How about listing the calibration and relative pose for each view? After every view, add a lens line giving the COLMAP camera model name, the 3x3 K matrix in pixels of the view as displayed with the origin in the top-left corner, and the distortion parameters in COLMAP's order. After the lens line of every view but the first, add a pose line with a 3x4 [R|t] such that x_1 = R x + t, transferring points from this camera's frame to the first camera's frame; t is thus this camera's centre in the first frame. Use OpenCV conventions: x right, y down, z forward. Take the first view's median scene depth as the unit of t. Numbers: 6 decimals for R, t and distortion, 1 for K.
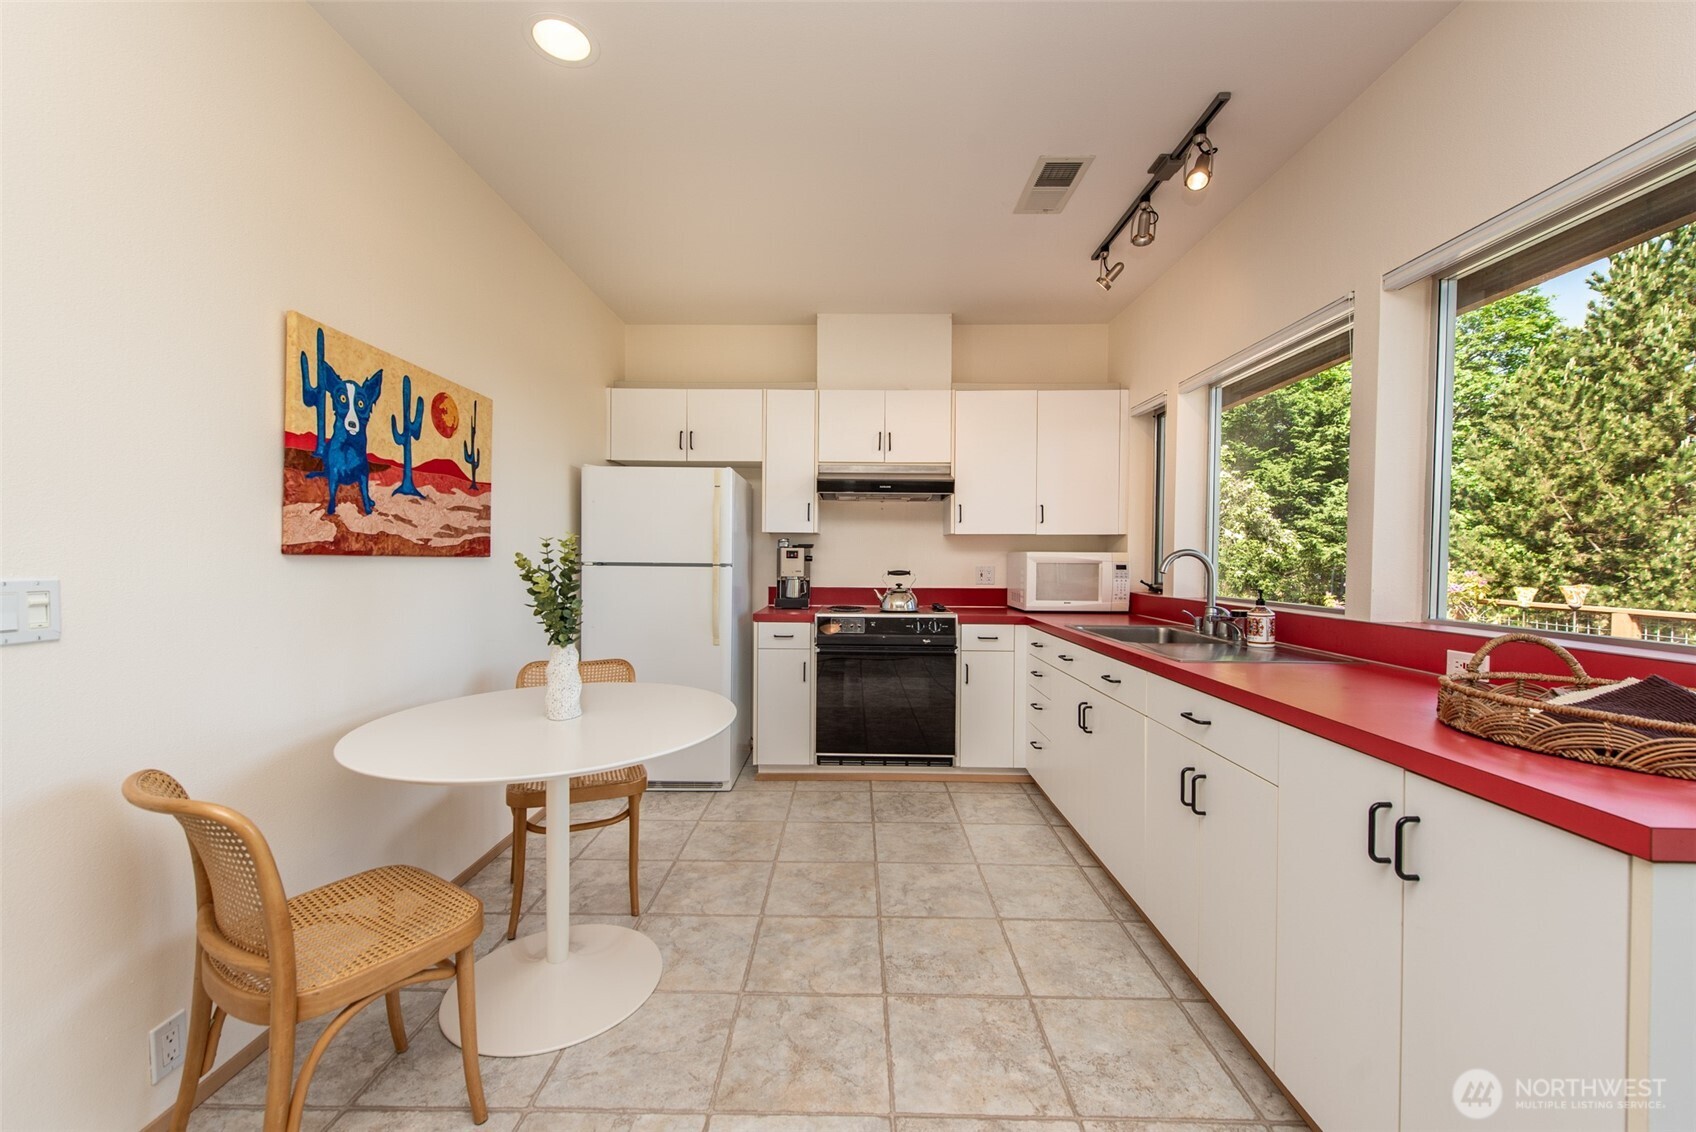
lens RADIAL K [[664.8, 0, 841.1], [0, 664.8, 569.8], [0, 0, 1]] dist [0.007158, -0.001671]
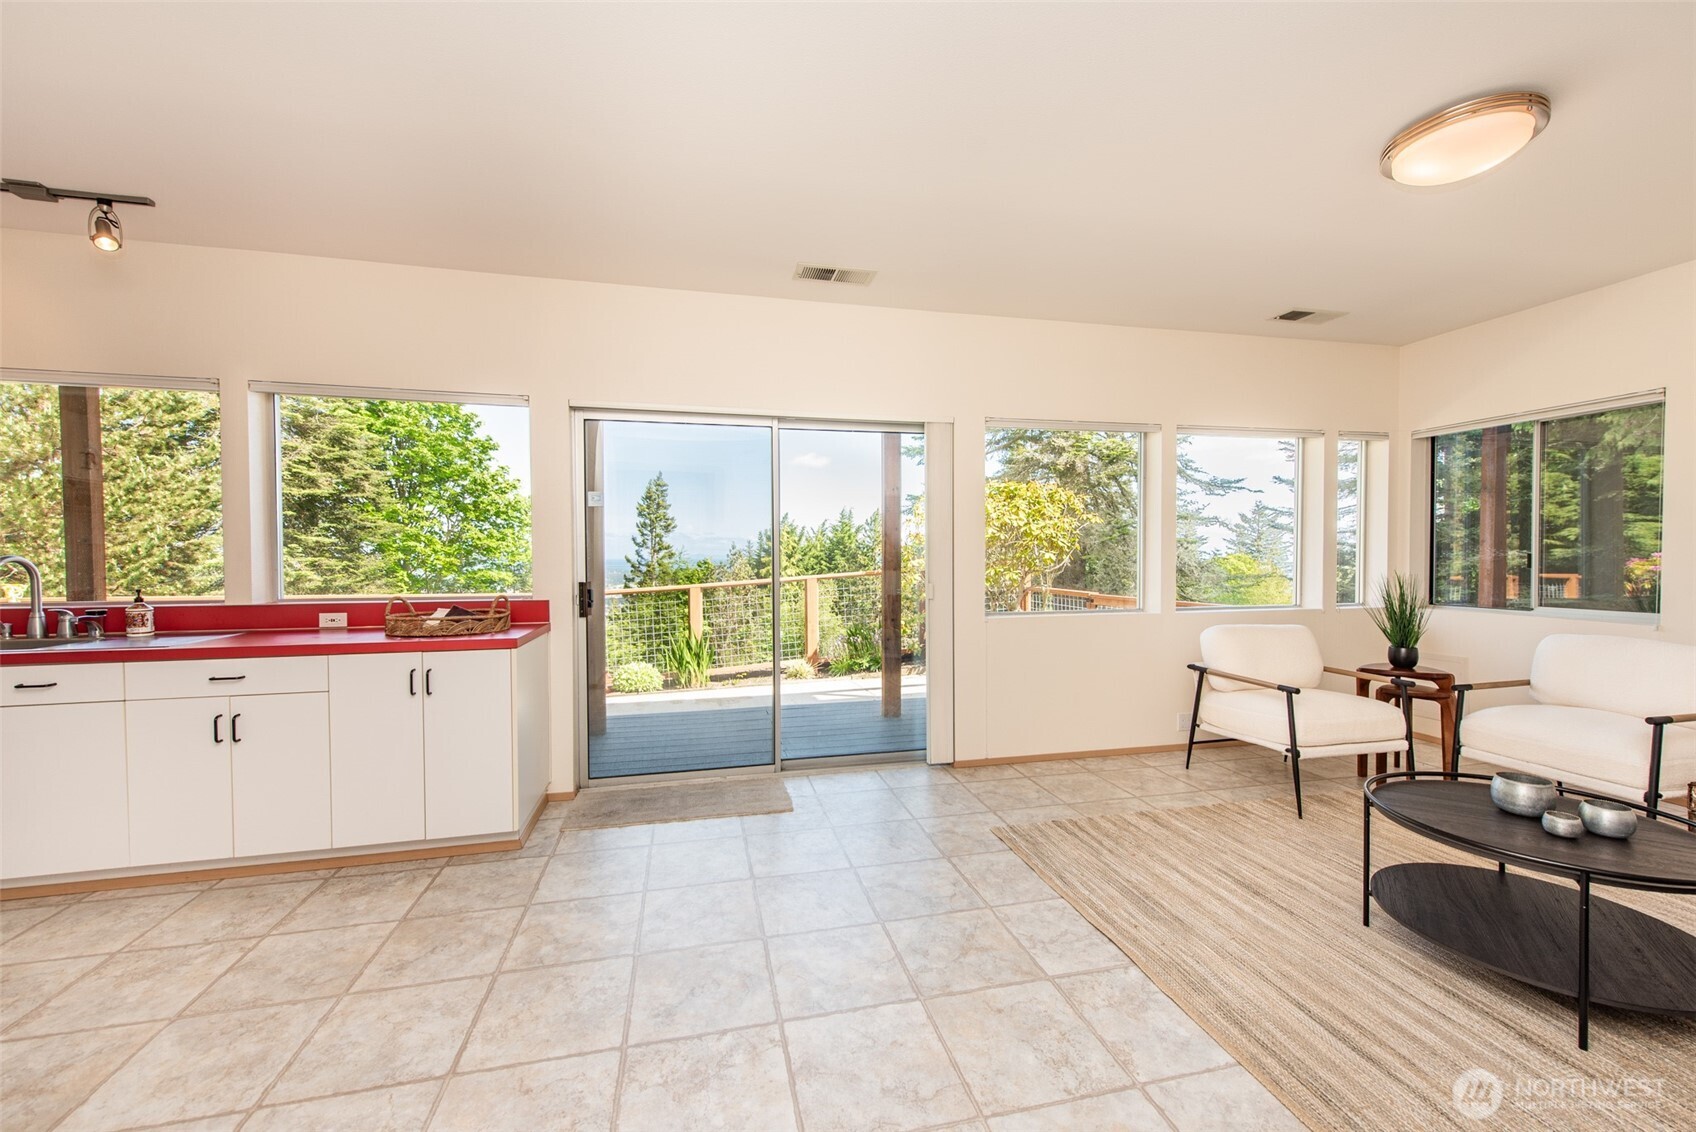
lens RADIAL K [[664.8, 0, 838.3], [0, 664.8, 563.9], [0, 0, 1]] dist [0.007158, -0.001671]
pose [[-0.240124, -0.017742, 0.970580, -0.870700], [0.015705, 0.999631, 0.022159, -0.025005], [-0.970615, 0.020564, -0.239757, 0.047158]]
